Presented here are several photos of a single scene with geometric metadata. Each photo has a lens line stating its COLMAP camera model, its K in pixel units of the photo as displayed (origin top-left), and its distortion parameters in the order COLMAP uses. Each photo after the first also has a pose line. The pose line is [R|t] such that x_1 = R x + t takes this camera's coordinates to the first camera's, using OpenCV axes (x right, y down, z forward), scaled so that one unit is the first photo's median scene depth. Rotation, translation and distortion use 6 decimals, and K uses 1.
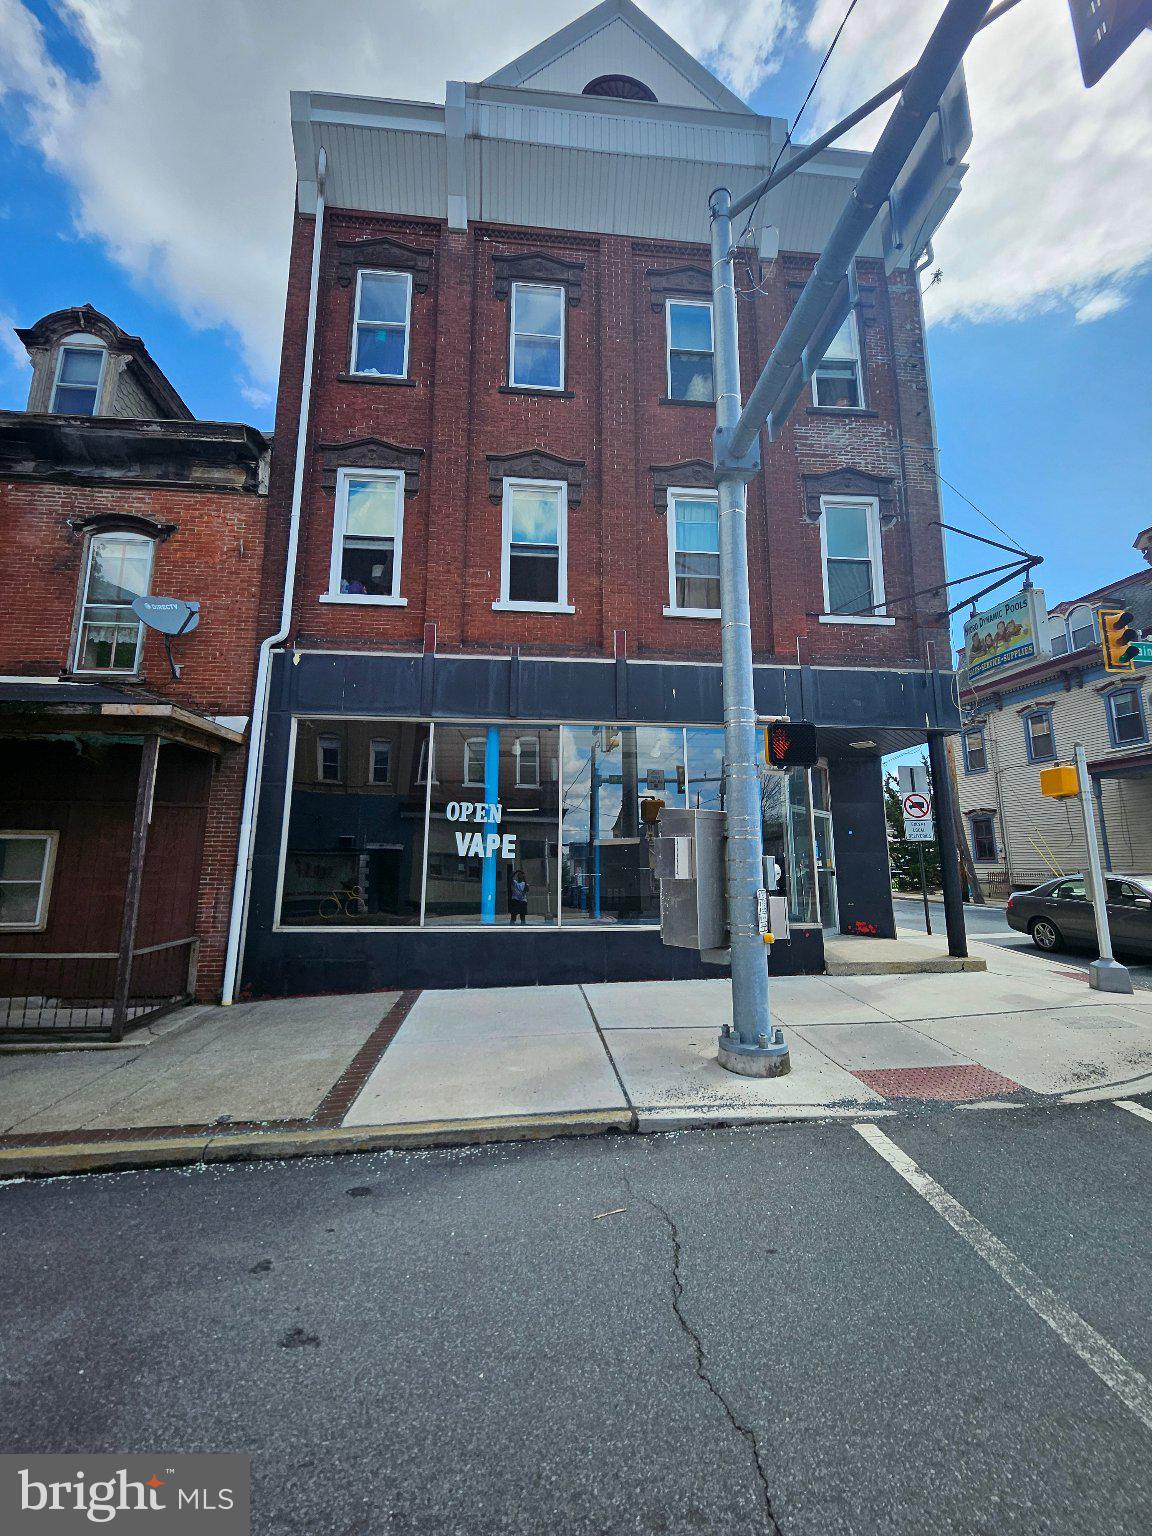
lens RADIAL K [[608.4, 0, 576.0], [0, 608.4, 768.0], [0, 0, 1]] dist [0.004907, -0.003808]
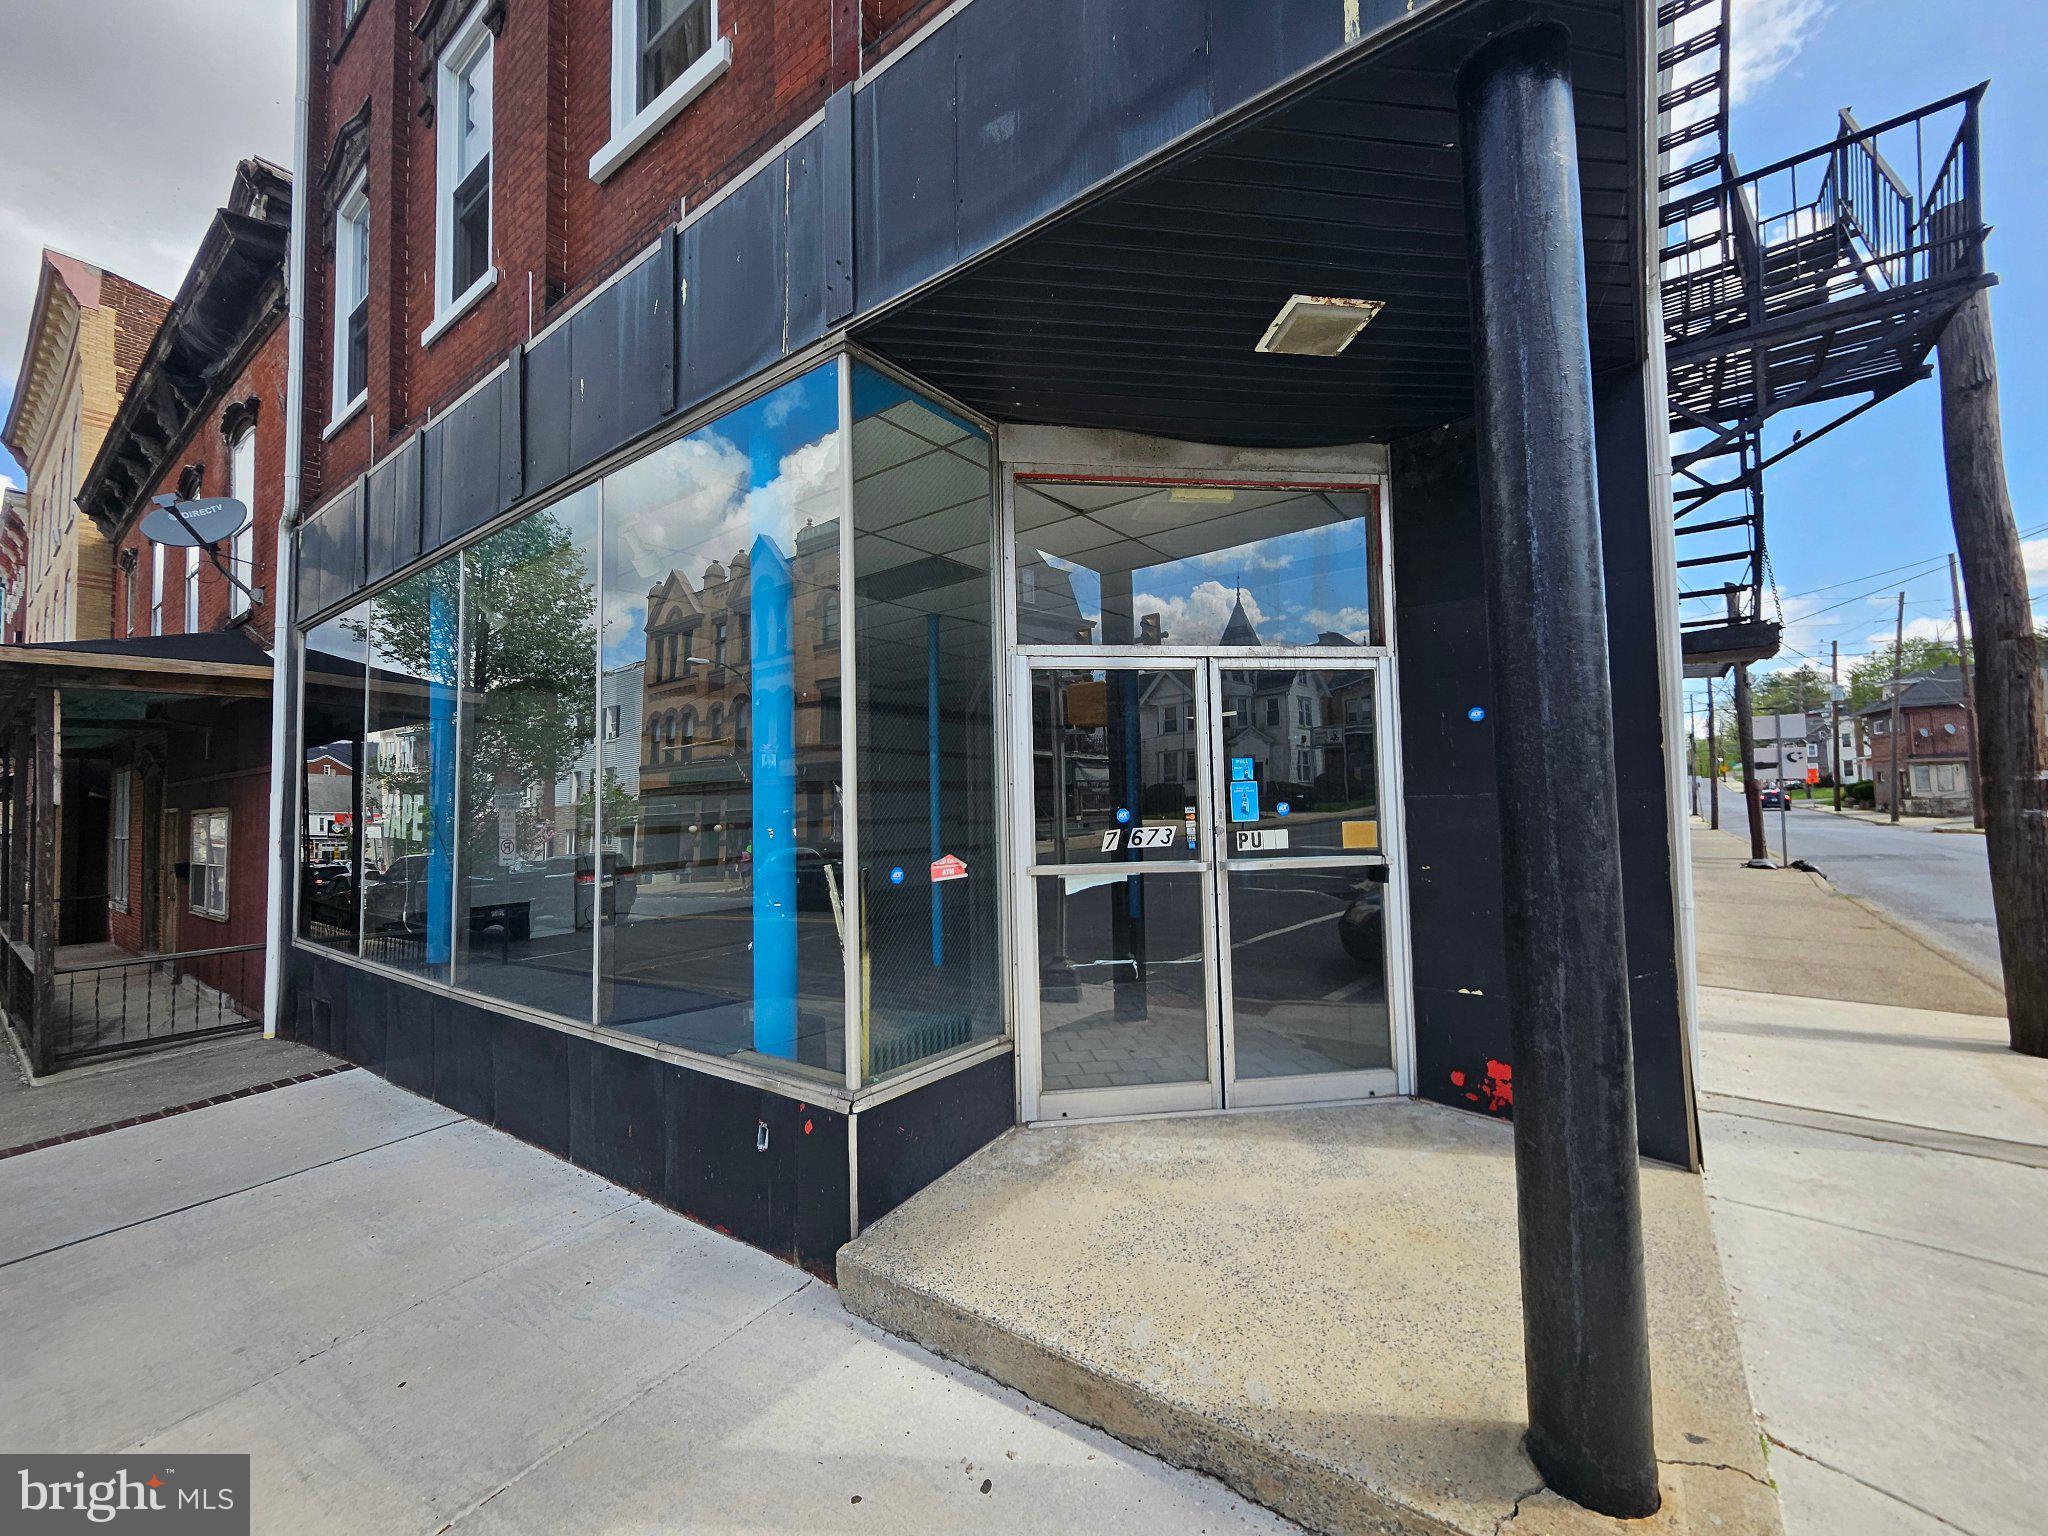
lens RADIAL K [[811.2, 0, 1009.3], [0, 811.2, 769.1], [0, 0, 1]] dist [0.004907, -0.003808]
pose [[0.749638, -0.054679, -0.659585, 0.688957], [0.131897, 0.988934, 0.067923, 0.104603], [0.648572, -0.137915, 0.748555, 0.806310]]
